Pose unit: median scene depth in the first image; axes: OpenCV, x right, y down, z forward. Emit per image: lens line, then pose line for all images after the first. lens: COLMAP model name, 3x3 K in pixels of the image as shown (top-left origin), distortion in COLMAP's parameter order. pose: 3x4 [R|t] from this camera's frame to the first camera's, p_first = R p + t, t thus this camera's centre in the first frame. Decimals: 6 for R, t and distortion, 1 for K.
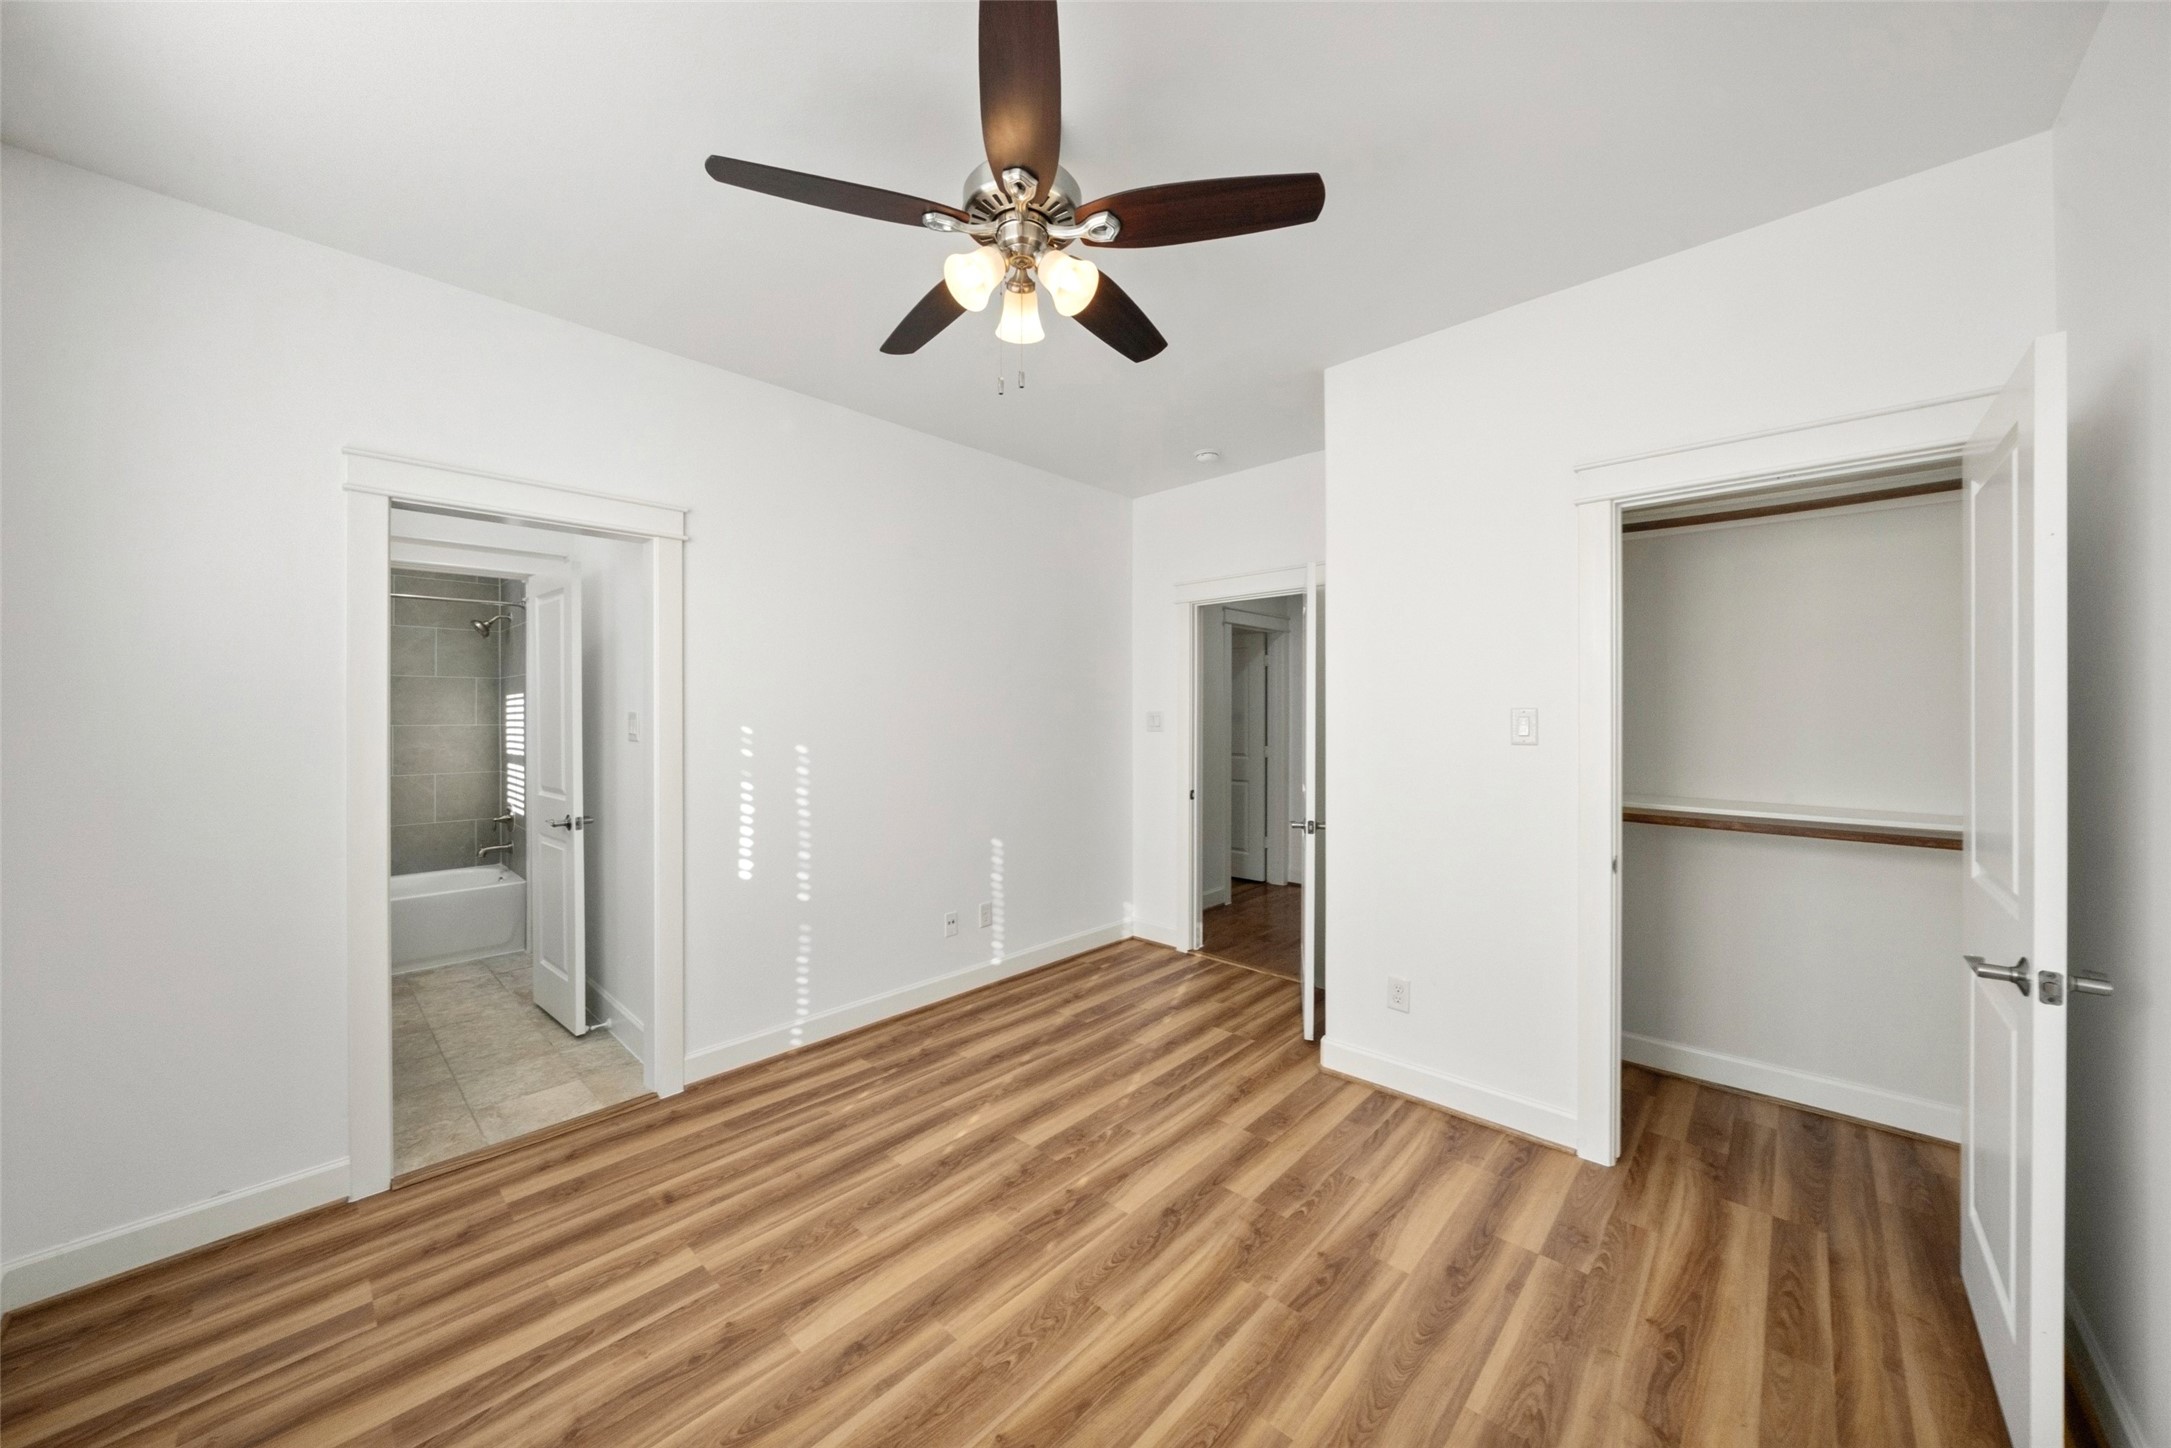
lens RADIAL K [[755.8, 0, 1079.6], [0, 755.8, 728.4], [0, 0, 1]] dist [-0.010494, 0.000128]
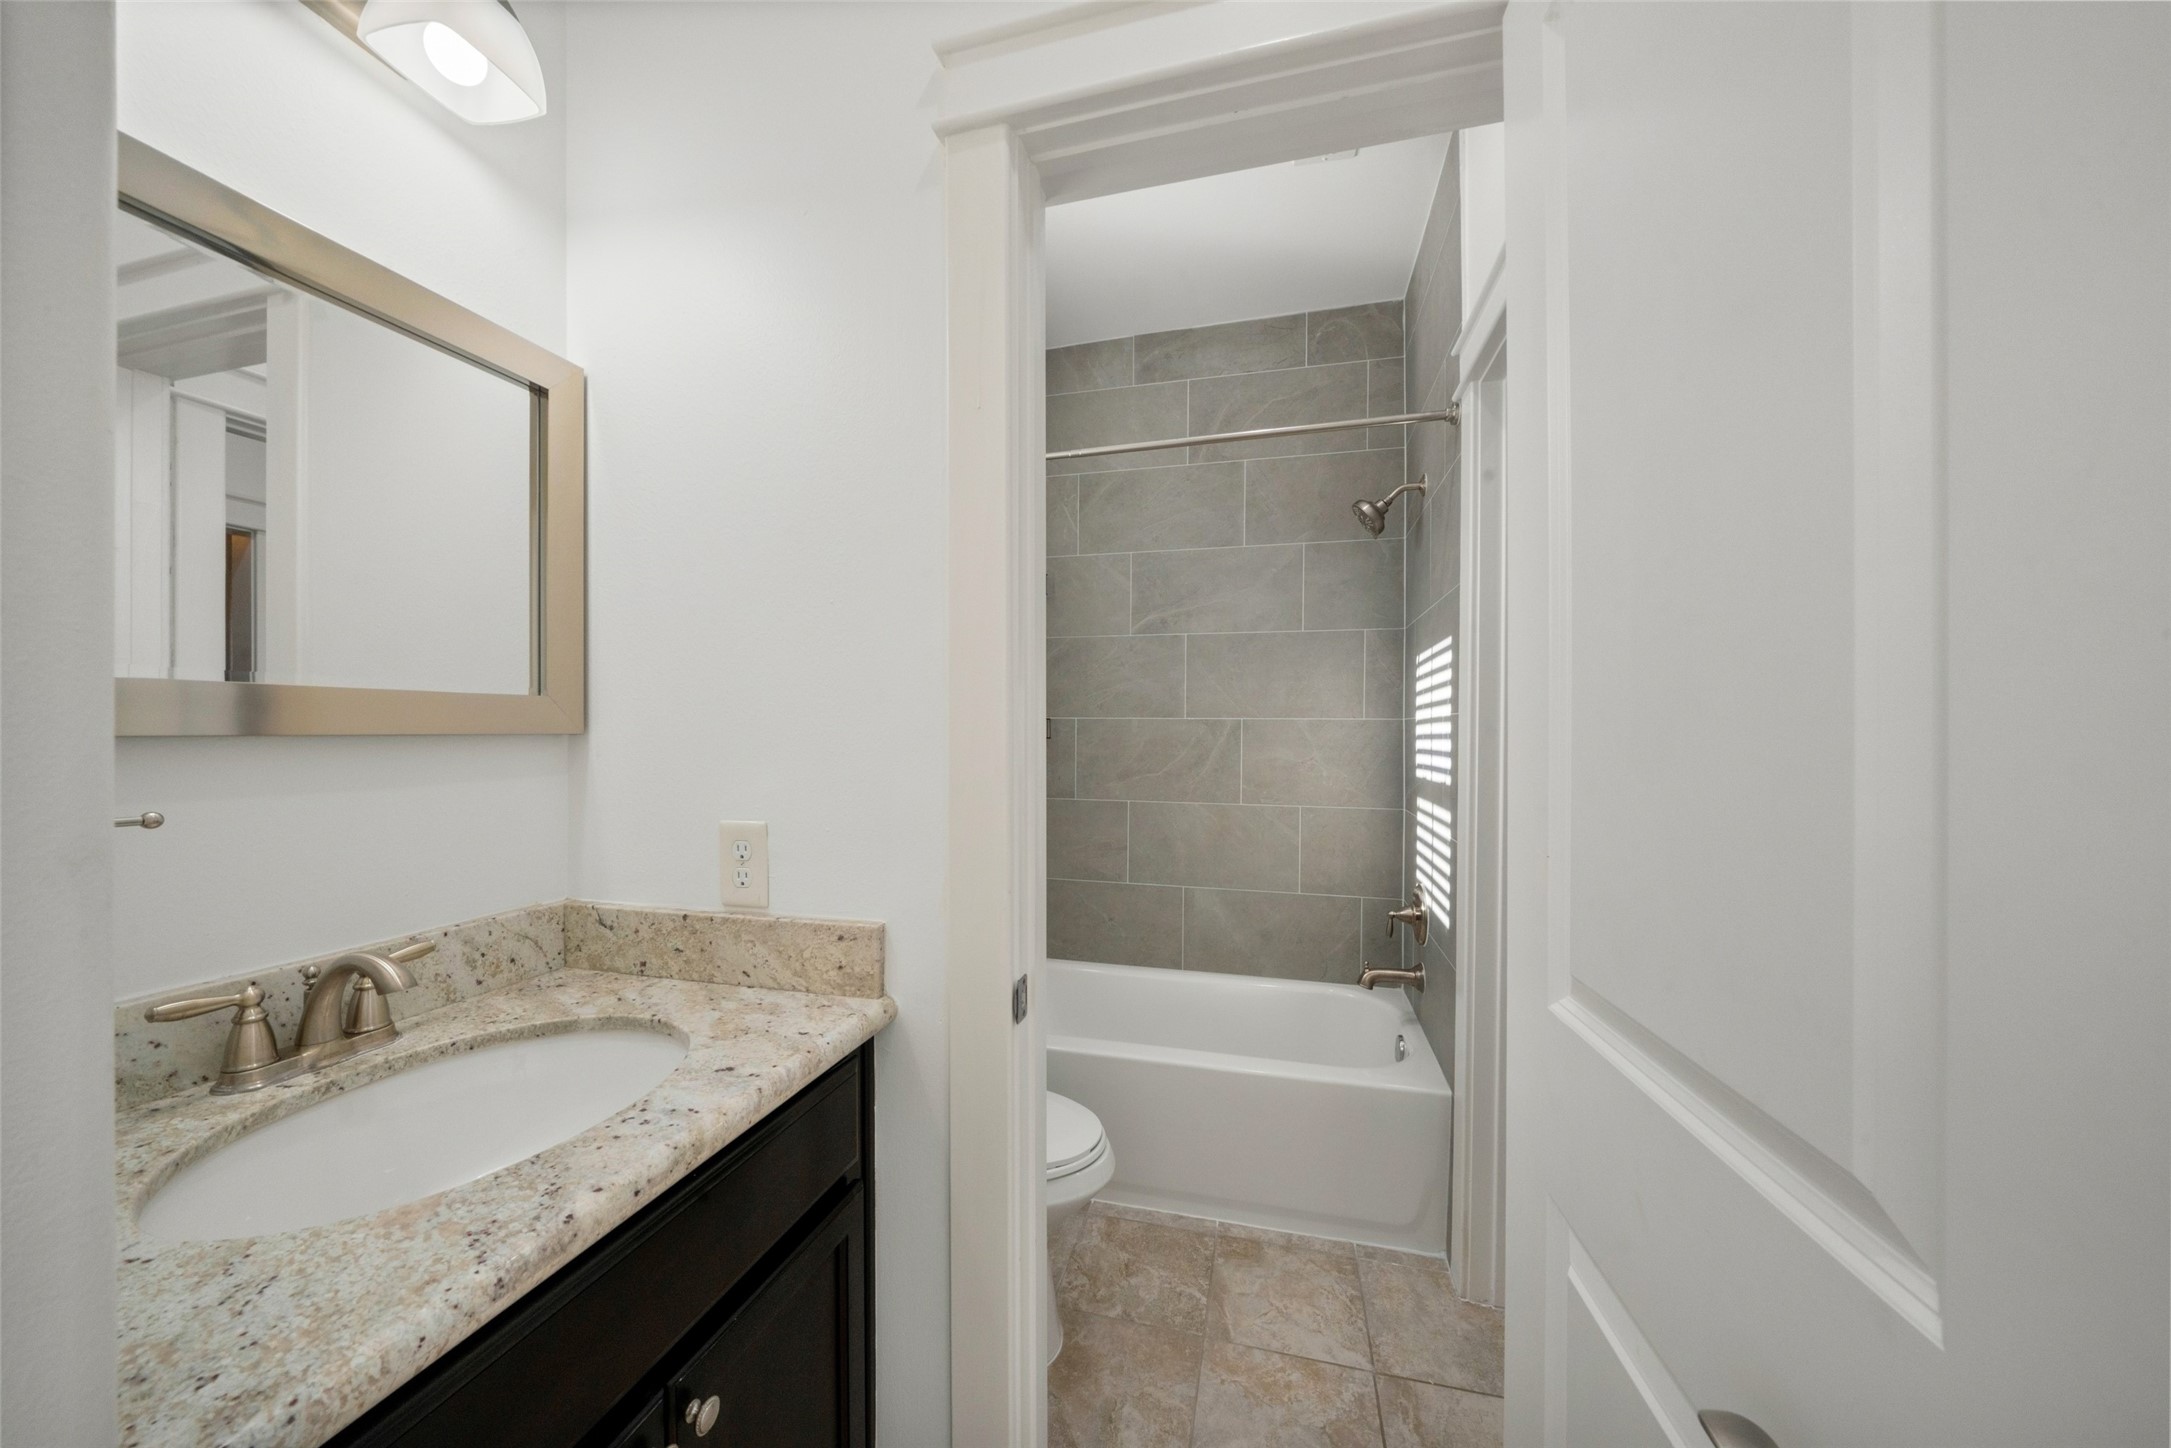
lens RADIAL K [[755.8, 0, 1079.6], [0, 755.8, 728.4], [0, 0, 1]] dist [-0.010494, 0.000128]
pose [[0.477559, -0.004848, -0.878586, -0.448523], [-0.015684, 0.999778, -0.014041, 0.012929], [0.878460, 0.020485, 0.477377, 0.589799]]
